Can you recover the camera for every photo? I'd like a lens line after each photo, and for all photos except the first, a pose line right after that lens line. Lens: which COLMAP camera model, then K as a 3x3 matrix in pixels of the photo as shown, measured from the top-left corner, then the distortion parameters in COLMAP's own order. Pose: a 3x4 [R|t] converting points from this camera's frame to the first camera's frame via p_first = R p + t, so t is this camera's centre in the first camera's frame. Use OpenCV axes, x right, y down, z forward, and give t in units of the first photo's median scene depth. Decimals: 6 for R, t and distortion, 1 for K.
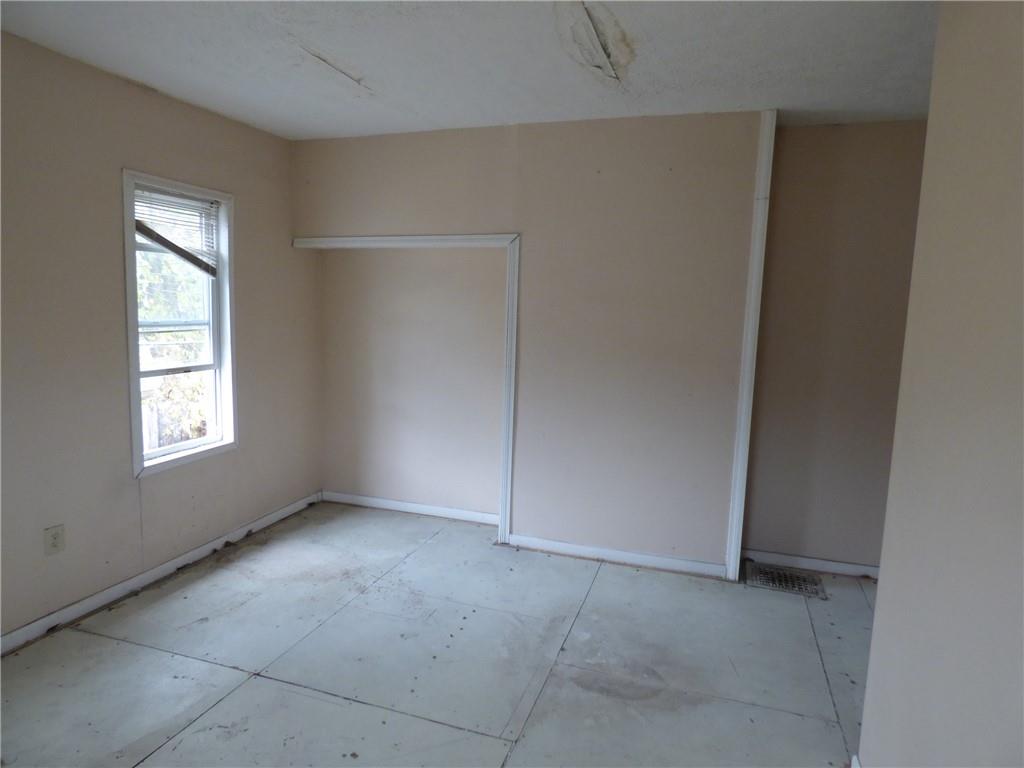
lens RADIAL K [[624.6, 0, 514.1], [0, 624.6, 381.4], [0, 0, 1]] dist [-0.013989, 0.006028]
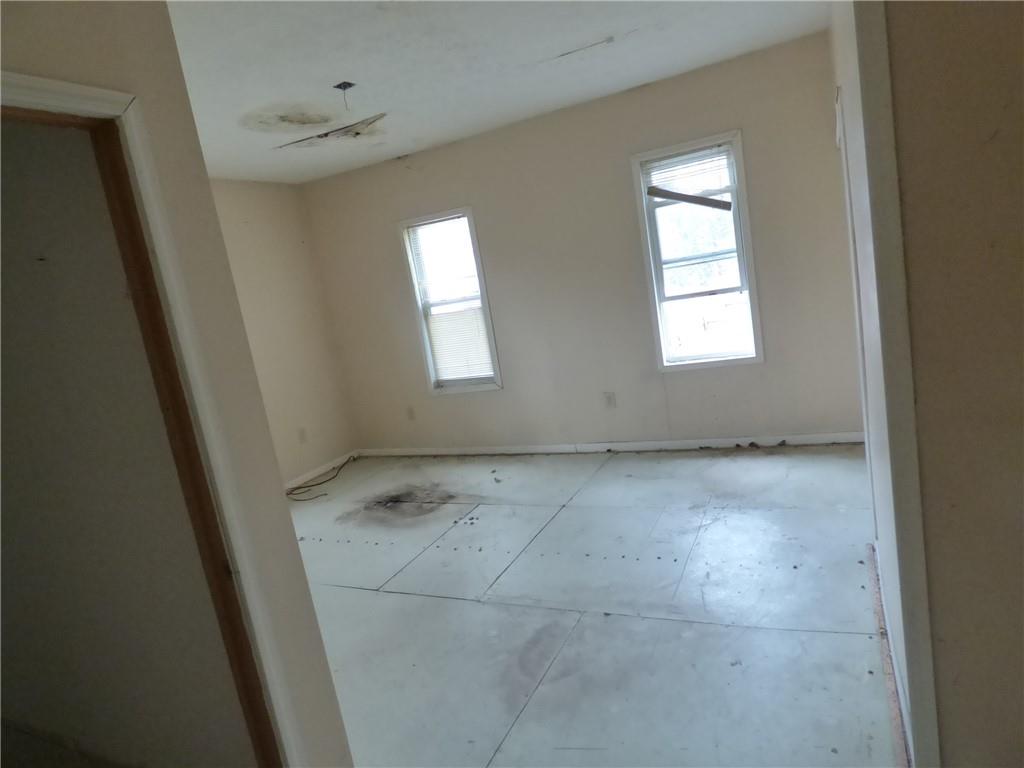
lens RADIAL K [[624.6, 0, 514.1], [0, 624.6, 381.4], [0, 0, 1]] dist [-0.013989, 0.006028]
pose [[-0.142503, 0.155739, -0.977465, 0.823817], [0.048364, 0.987460, 0.150280, -0.054367], [0.988612, -0.025858, -0.148248, 0.866975]]
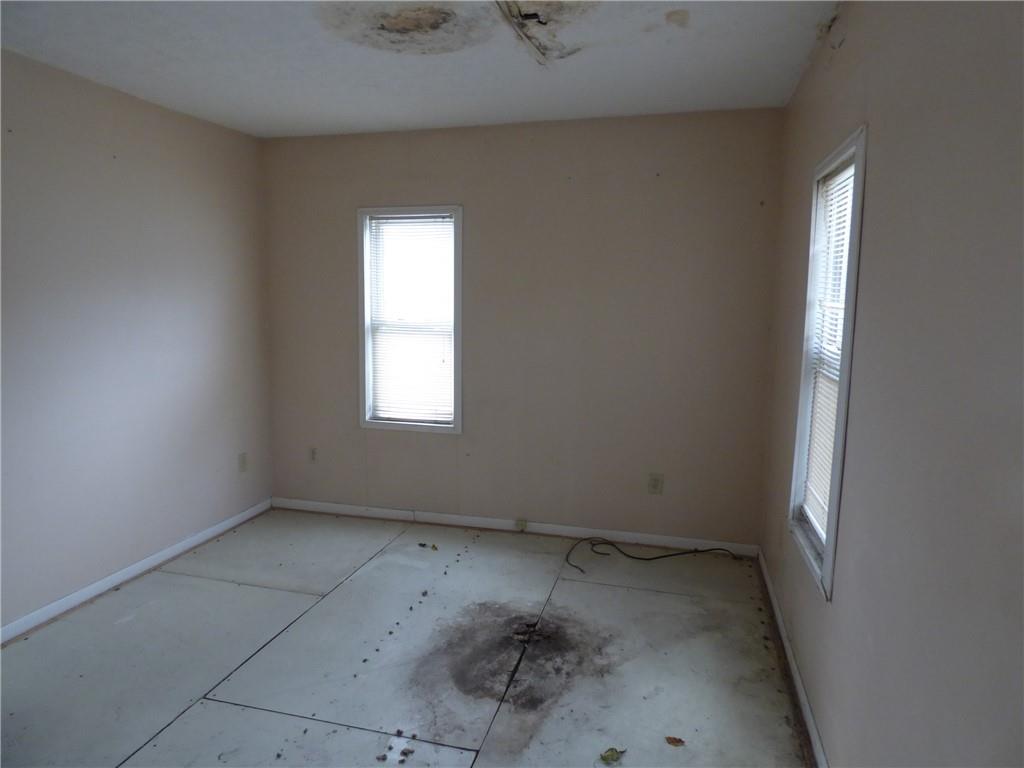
lens RADIAL K [[624.6, 0, 514.1], [0, 624.6, 381.4], [0, 0, 1]] dist [-0.013989, 0.006028]
pose [[-0.997337, -0.037219, -0.062721, -0.366958], [-0.052045, 0.965657, 0.254553, -0.160063], [0.051093, 0.257139, -0.965023, 1.133164]]
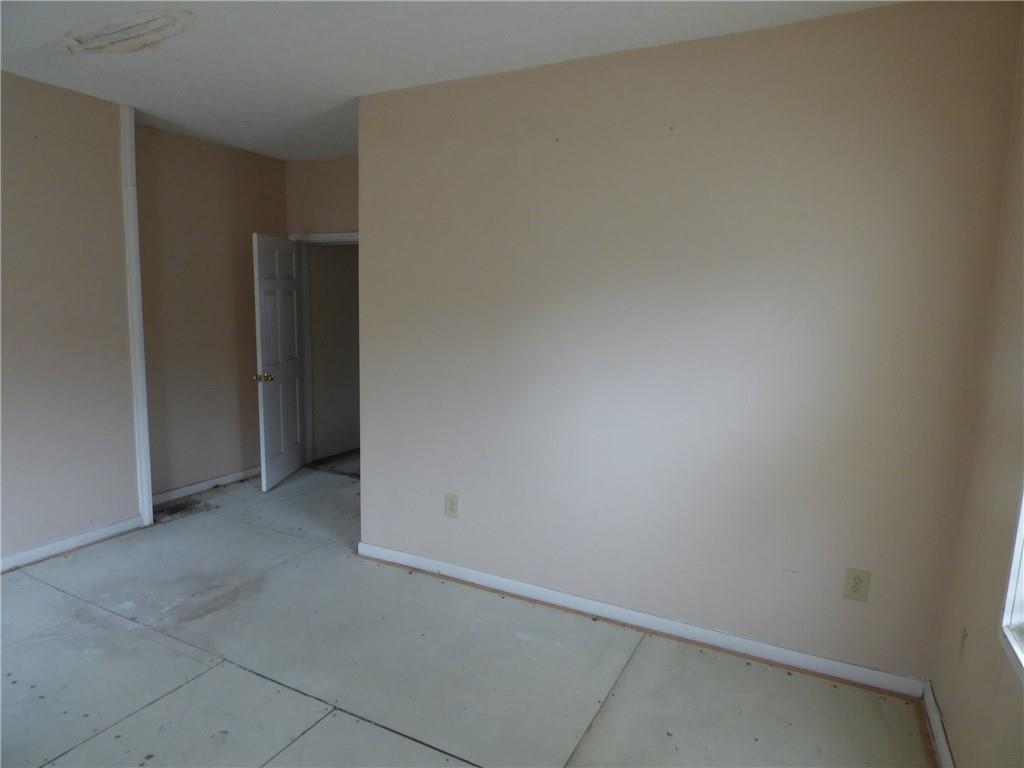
lens RADIAL K [[624.6, 0, 514.1], [0, 624.6, 381.4], [0, 0, 1]] dist [-0.013989, 0.006028]
pose [[0.150948, -0.155146, 0.976291, -0.656960], [0.101736, 0.984801, 0.140769, -0.030093], [-0.983293, 0.078075, 0.164438, 0.158419]]
